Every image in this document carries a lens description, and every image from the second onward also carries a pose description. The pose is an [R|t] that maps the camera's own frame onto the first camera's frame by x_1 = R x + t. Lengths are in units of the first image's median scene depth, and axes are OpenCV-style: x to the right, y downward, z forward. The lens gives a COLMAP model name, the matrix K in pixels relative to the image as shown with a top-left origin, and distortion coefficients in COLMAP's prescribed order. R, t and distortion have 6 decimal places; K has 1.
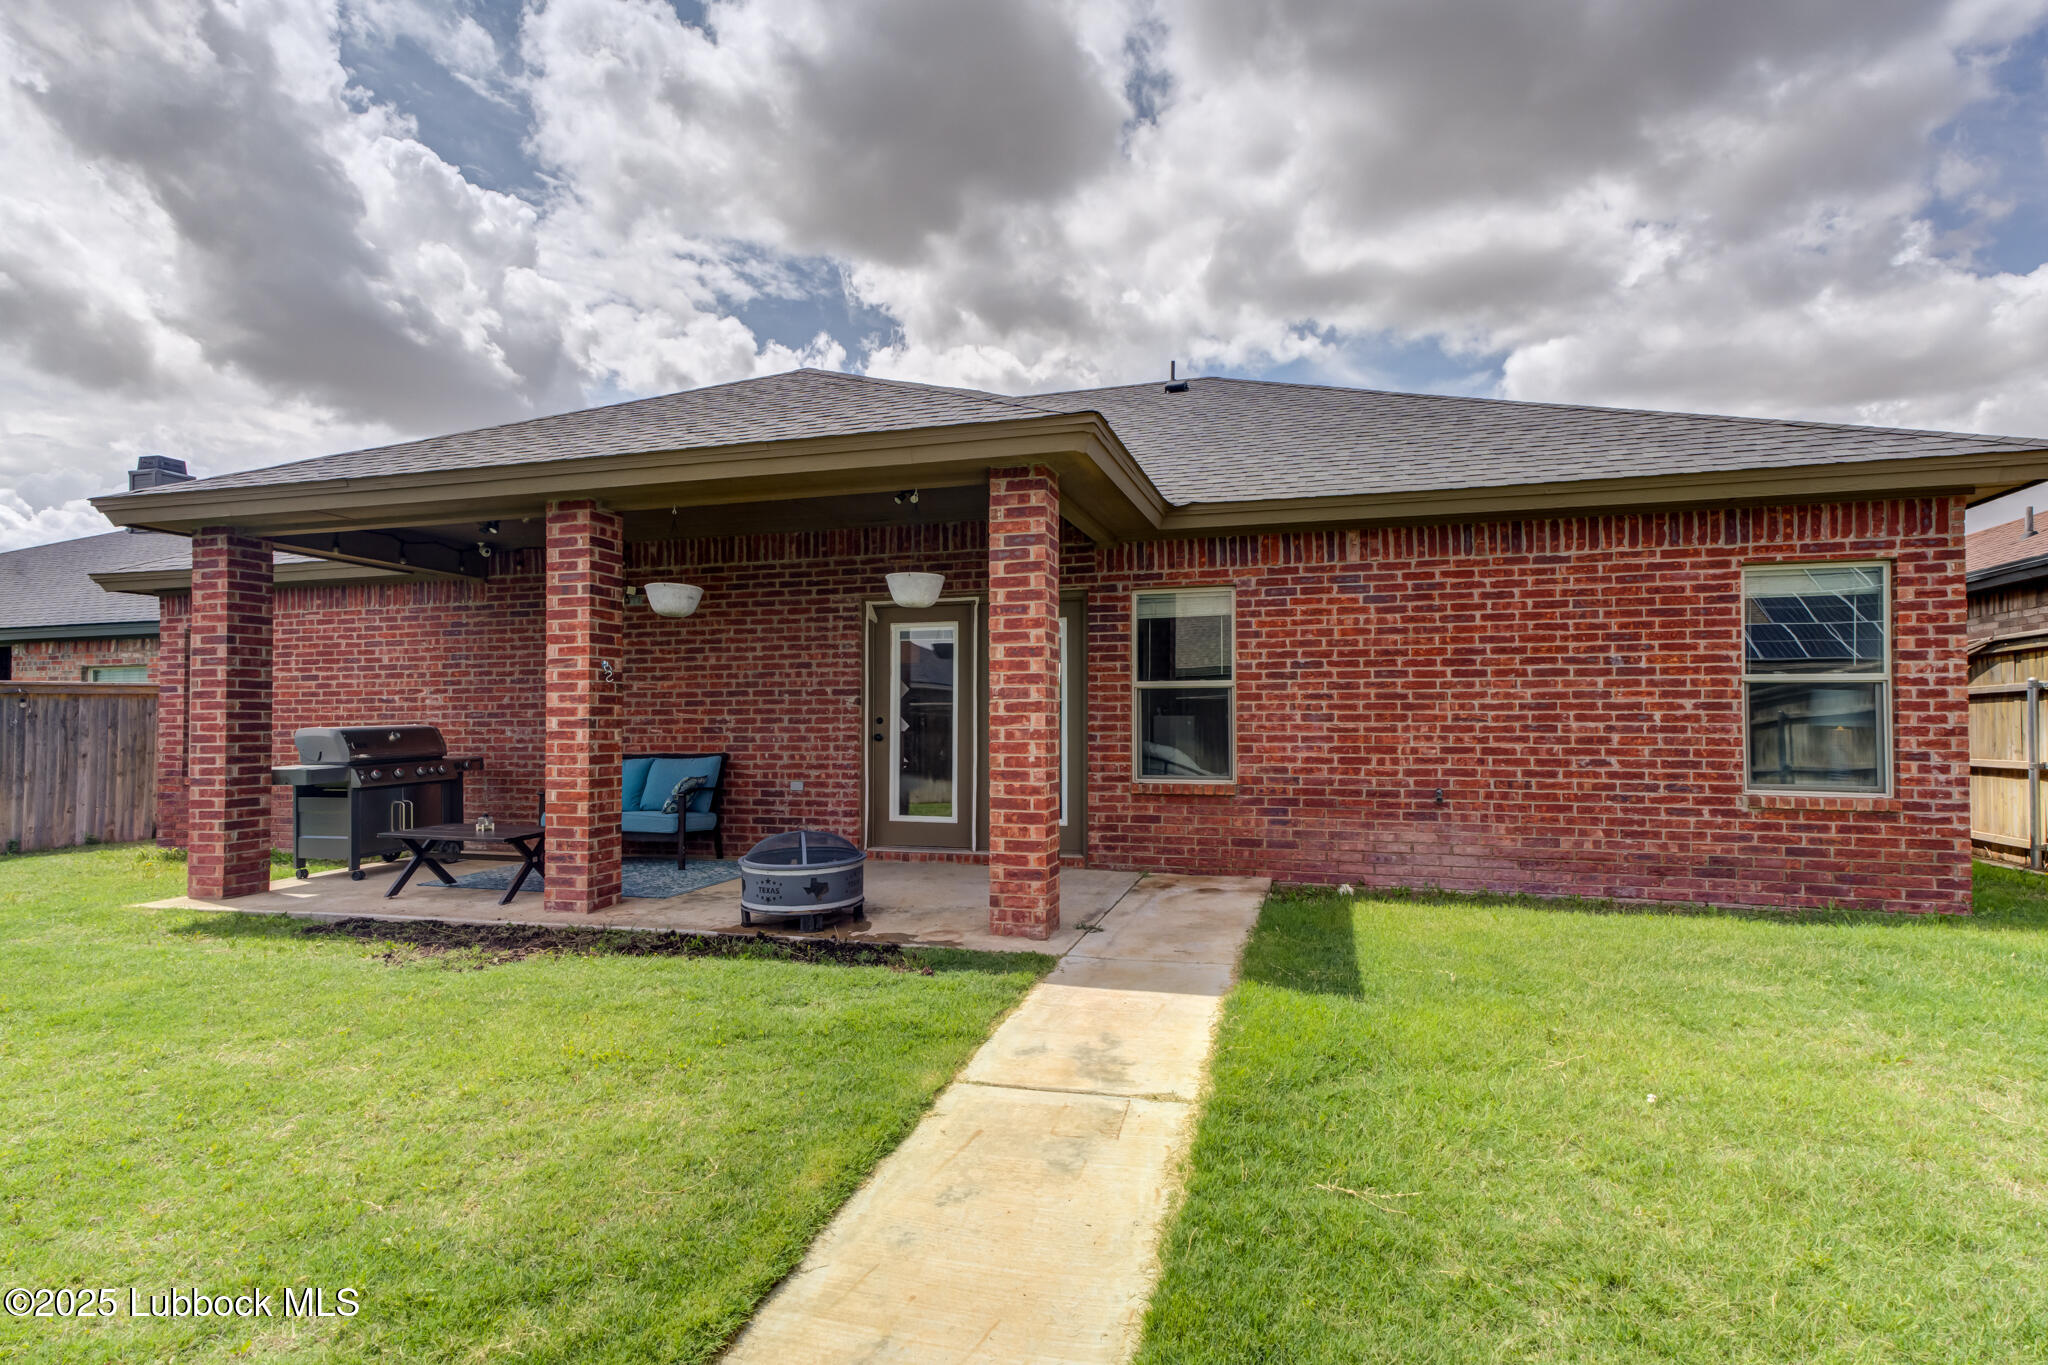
lens RADIAL K [[1028.2, 0, 1020.6], [0, 1028.2, 677.5], [0, 0, 1]] dist [0.032677, -0.000435]
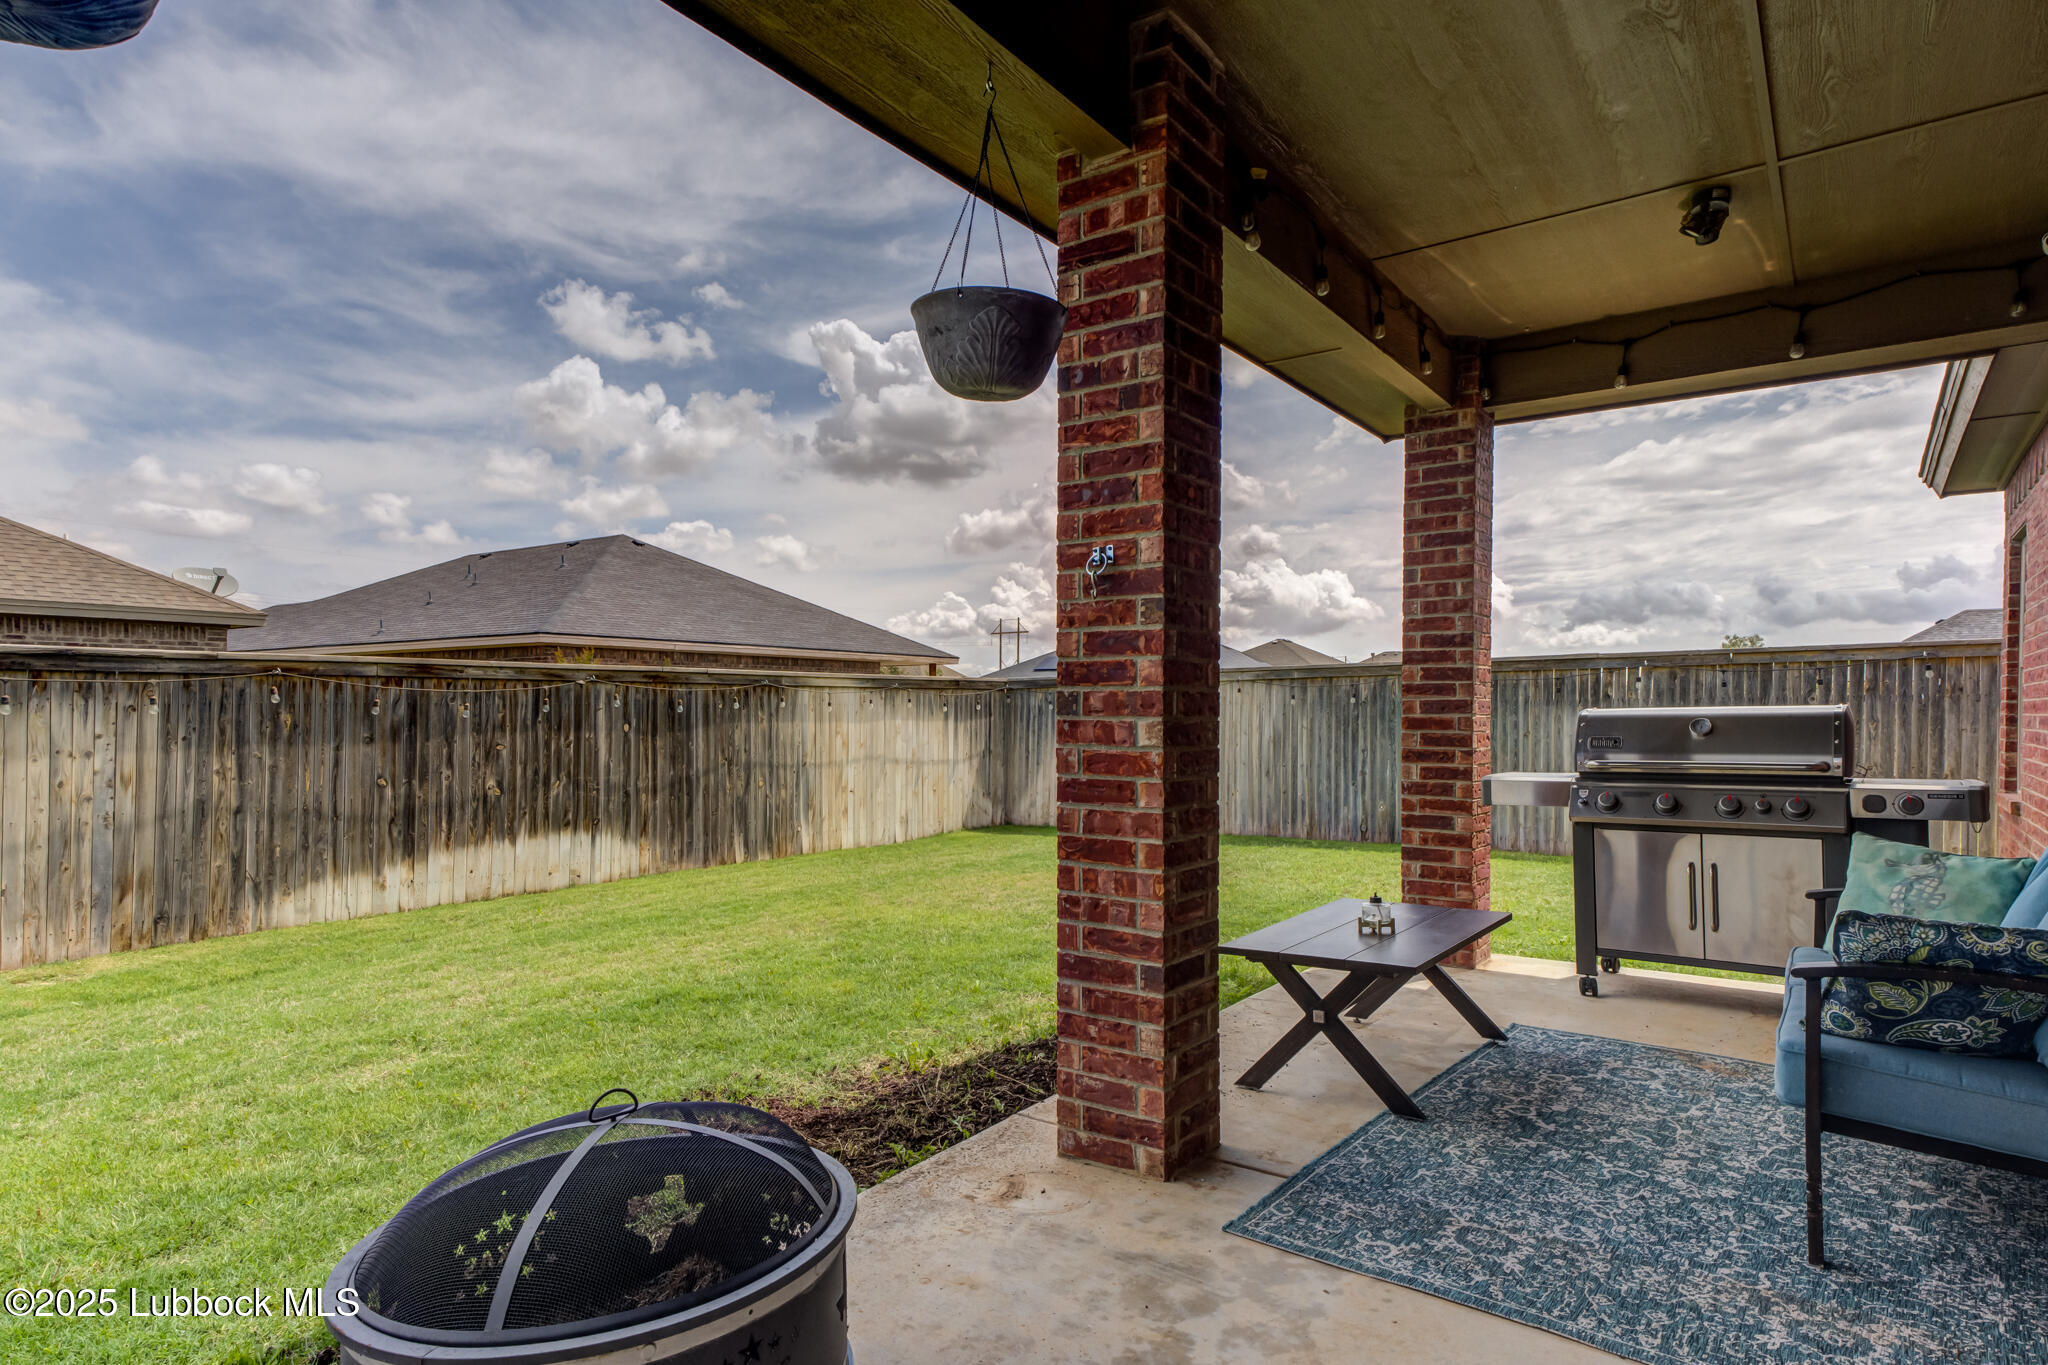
lens RADIAL K [[1163.1, 0, 1024.0], [0, 1163.1, 682.5], [0, 0, 1]] dist [0.041774, -0.002437]
pose [[-0.328242, -0.013266, -0.944500, 0.032706], [0.039785, 0.998820, -0.027855, 0.043257], [0.943755, -0.046721, -0.327327, 1.012163]]
